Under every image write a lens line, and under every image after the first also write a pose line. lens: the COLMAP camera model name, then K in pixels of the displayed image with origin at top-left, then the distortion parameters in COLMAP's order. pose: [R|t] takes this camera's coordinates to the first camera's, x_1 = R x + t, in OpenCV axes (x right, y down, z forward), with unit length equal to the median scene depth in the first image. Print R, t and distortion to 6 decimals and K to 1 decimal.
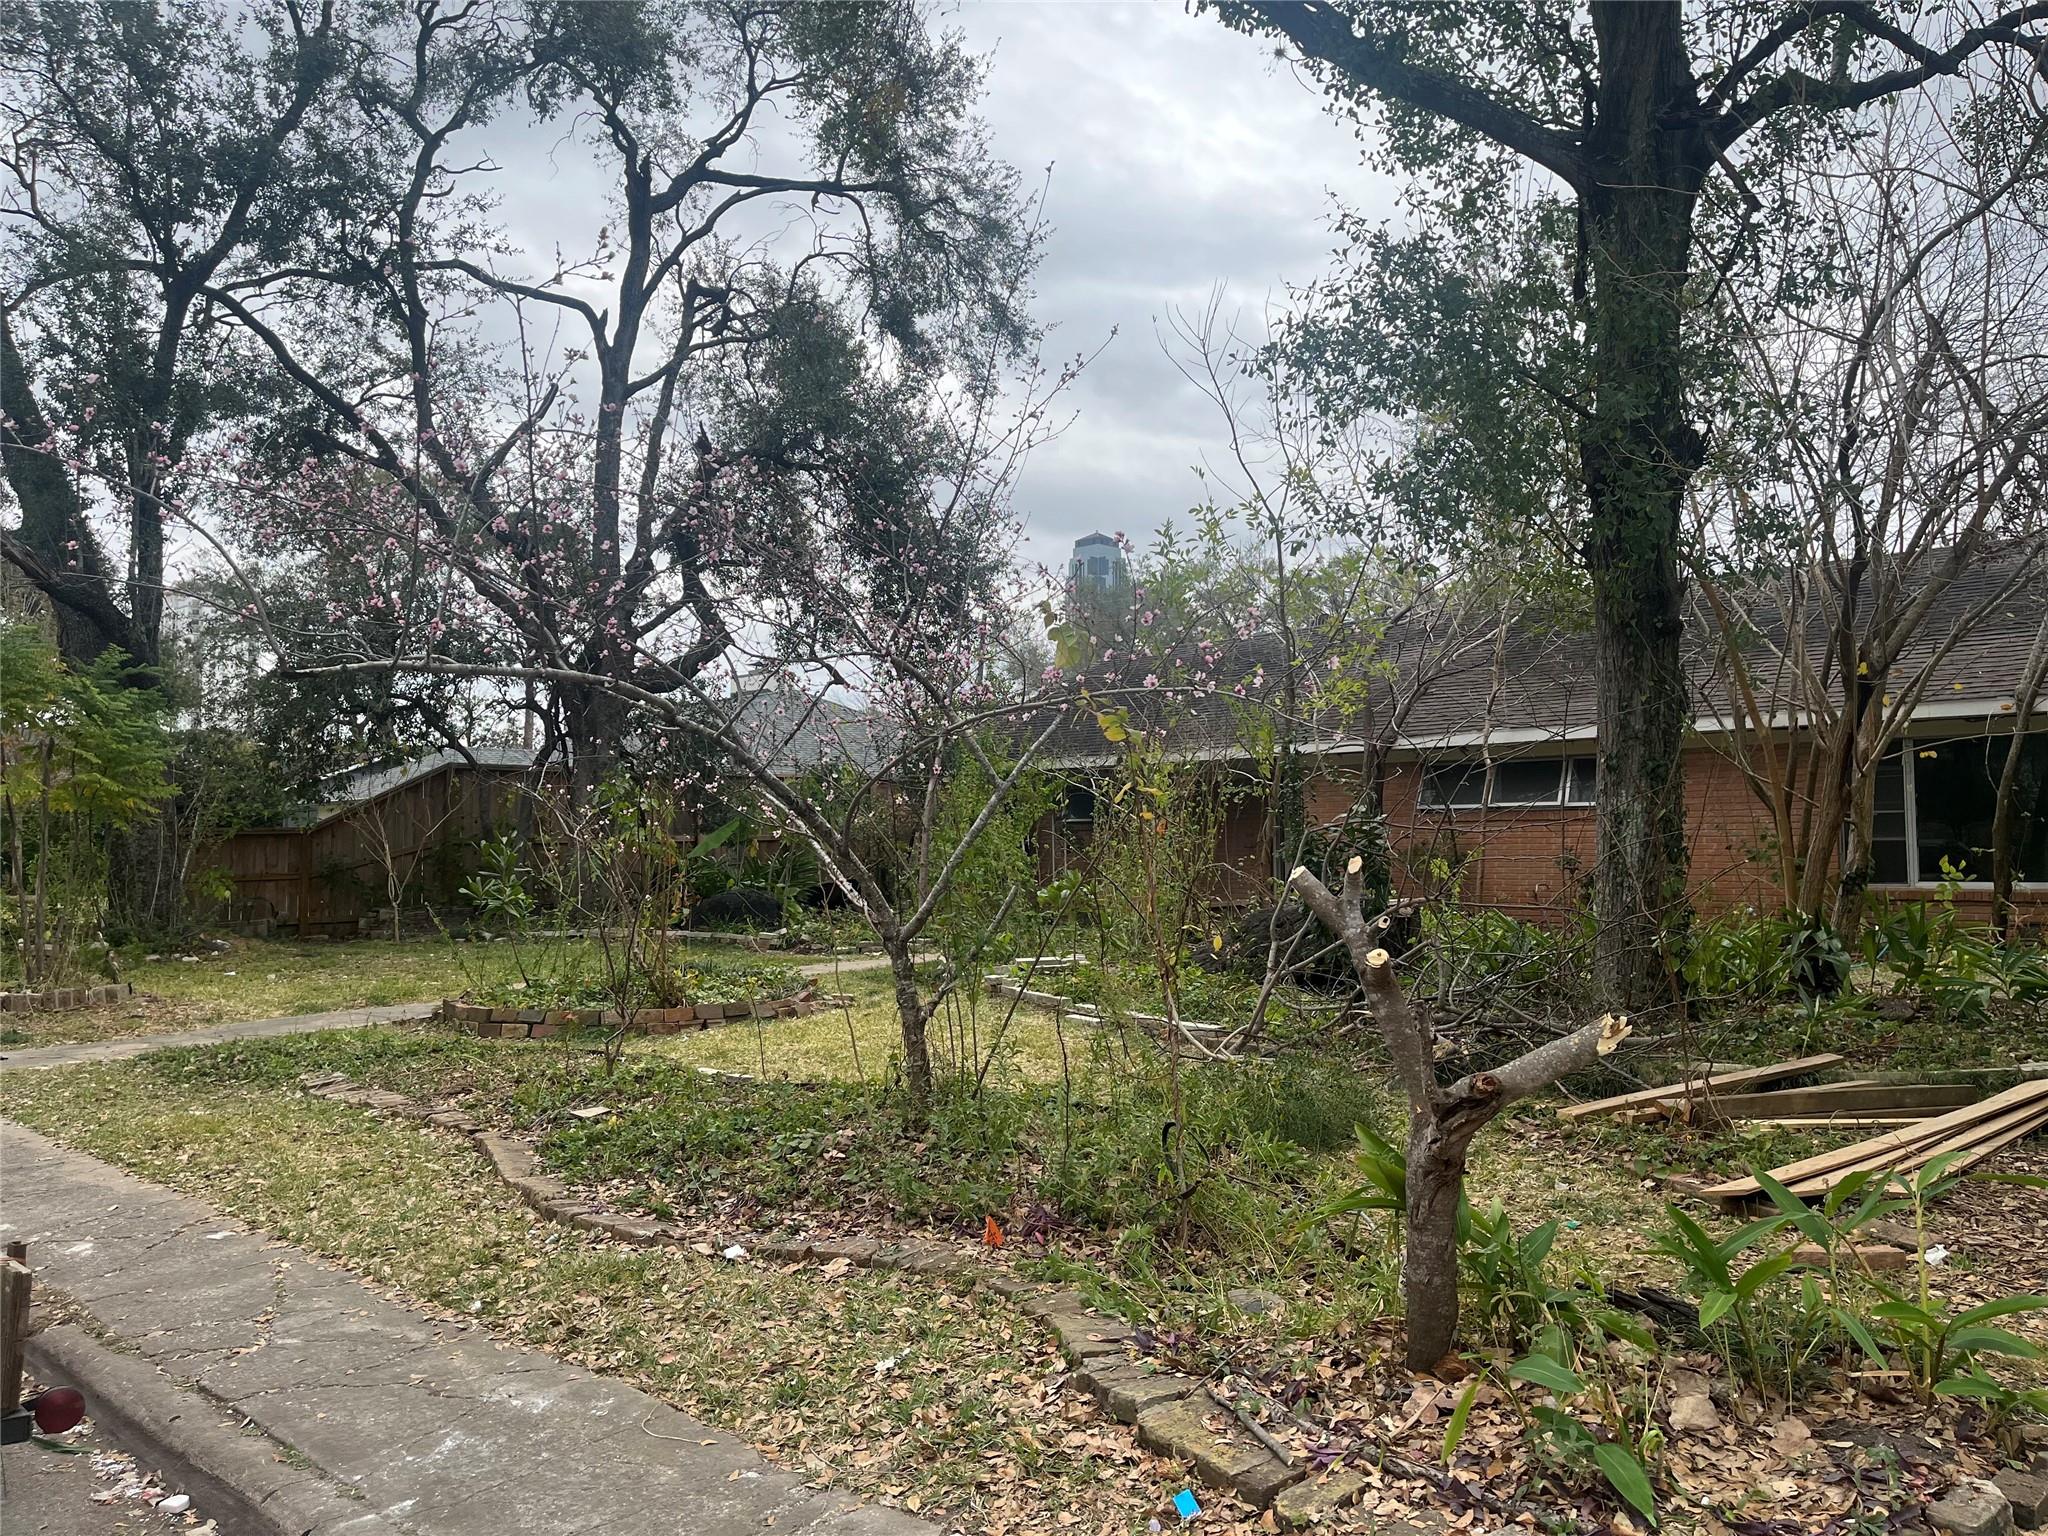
lens RADIAL K [[1570.1, 0, 1028.0], [0, 1570.1, 749.4], [0, 0, 1]] dist [0.077317, -0.112419]
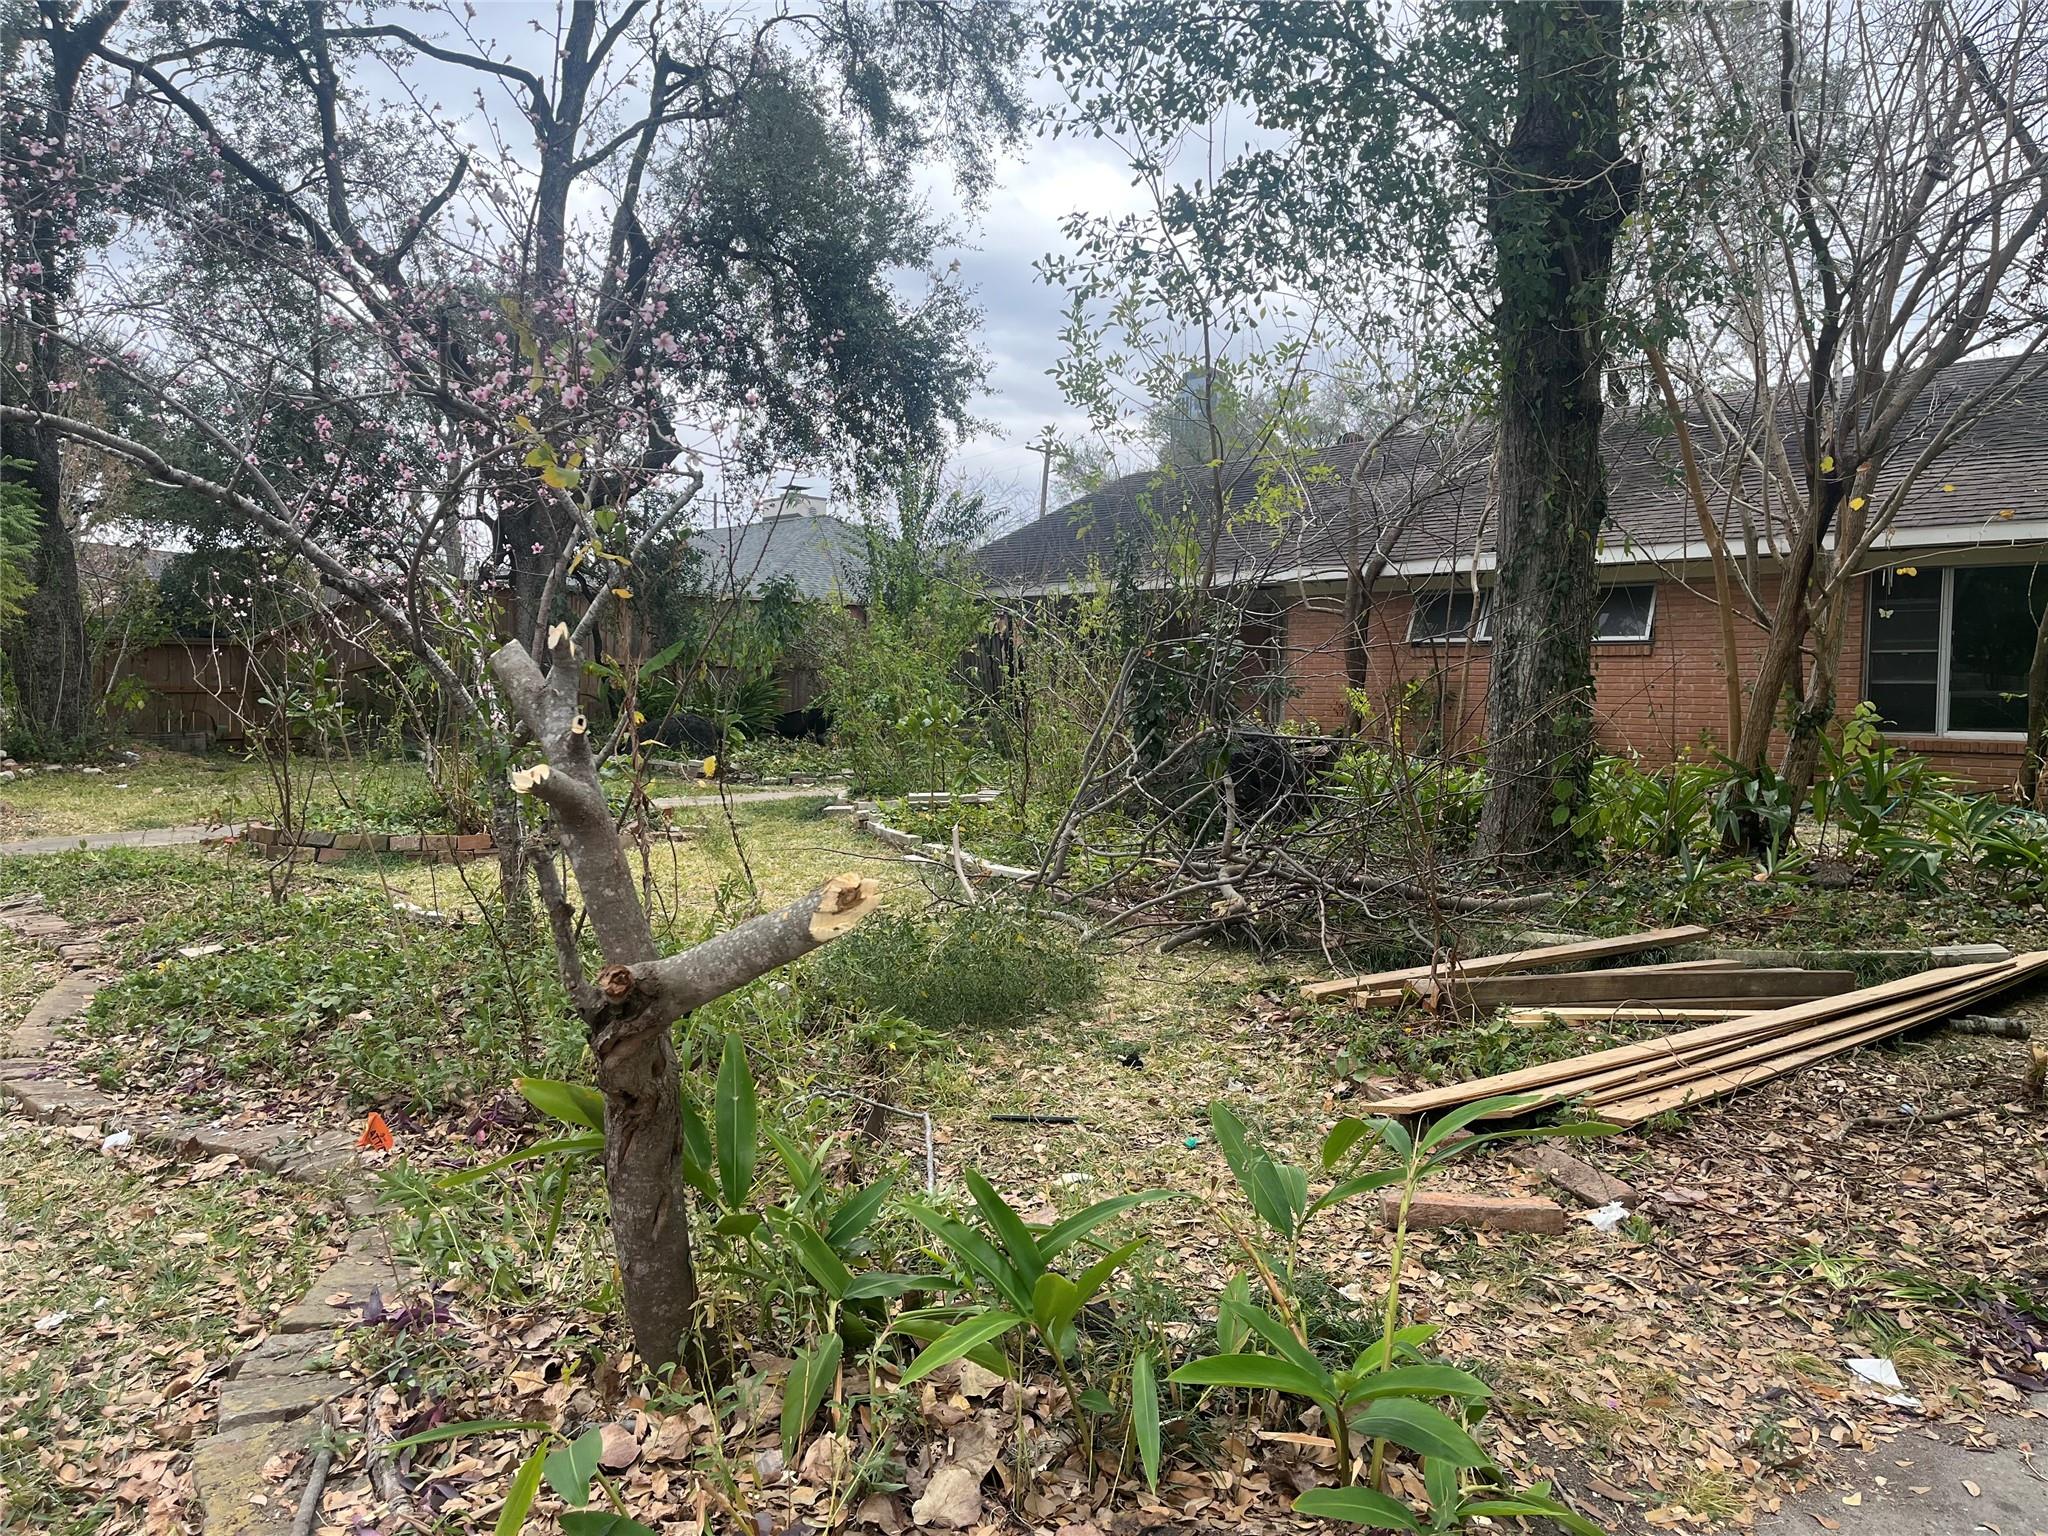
lens RADIAL K [[1570.1, 0, 1028.0], [0, 1570.1, 749.4], [0, 0, 1]] dist [0.077317, -0.112419]
pose [[0.997679, 0.024467, -0.063540, 0.140064], [-0.017967, 0.994731, 0.100935, 0.016957], [0.065675, -0.099559, 0.992862, 0.117926]]
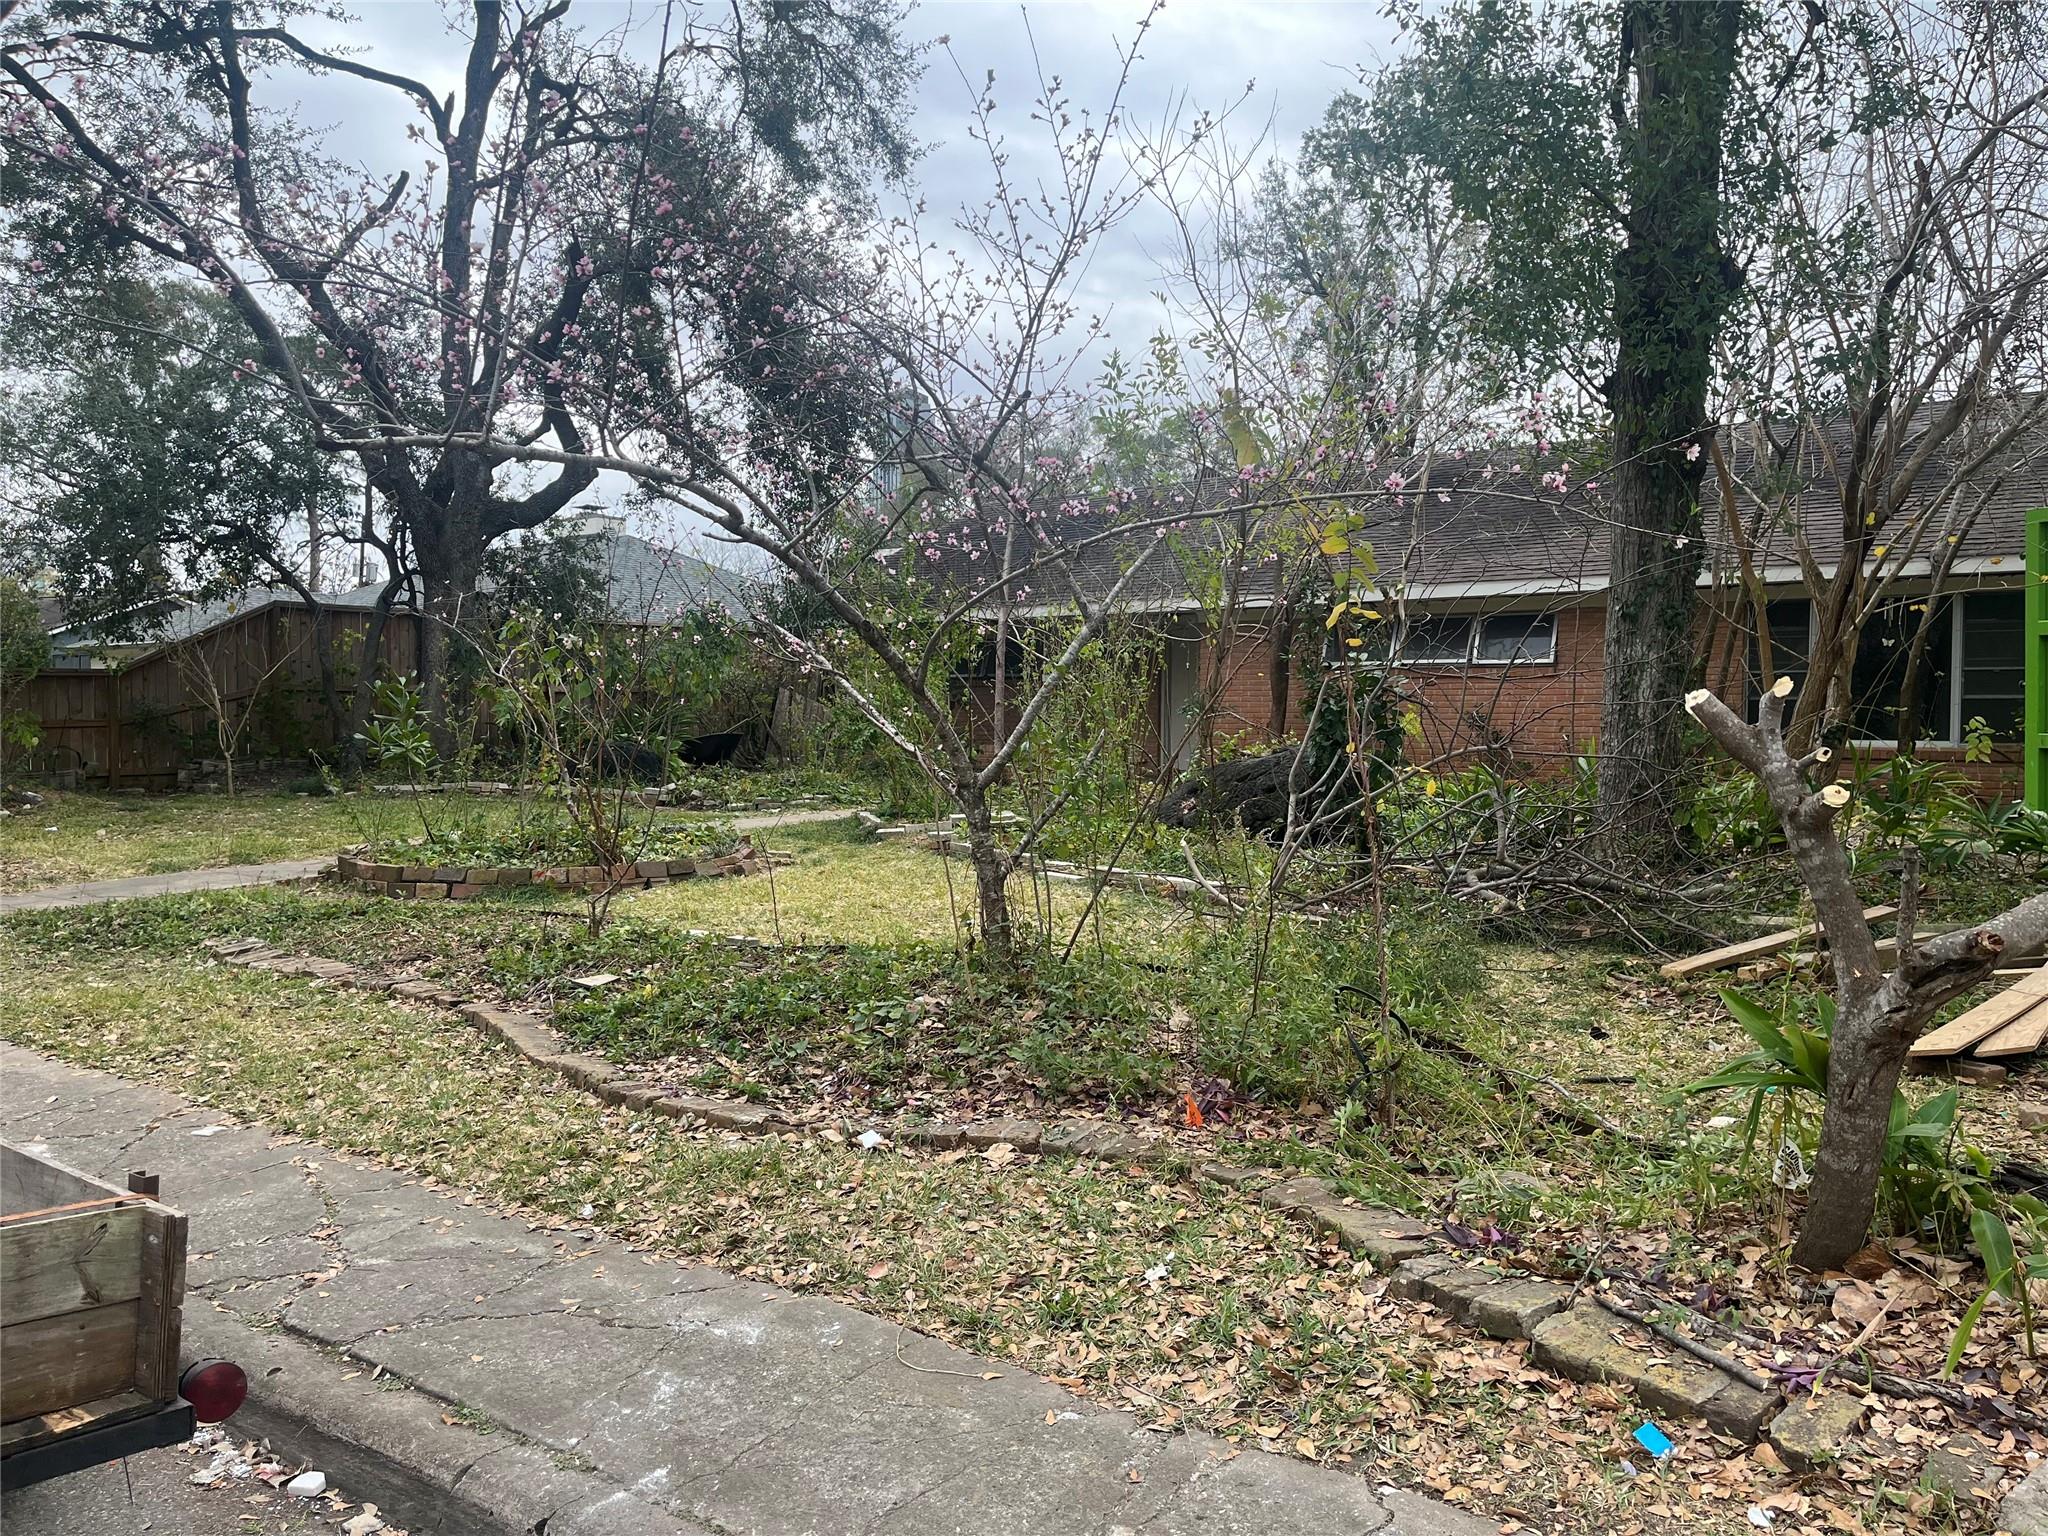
lens RADIAL K [[1570.1, 0, 1028.0], [0, 1570.1, 749.4], [0, 0, 1]] dist [0.077317, -0.112419]
pose [[0.991949, 0.006727, 0.126458, -0.096088], [-0.017725, 0.996133, 0.086047, 0.013352], [-0.125390, -0.087596, 0.988233, 0.070238]]
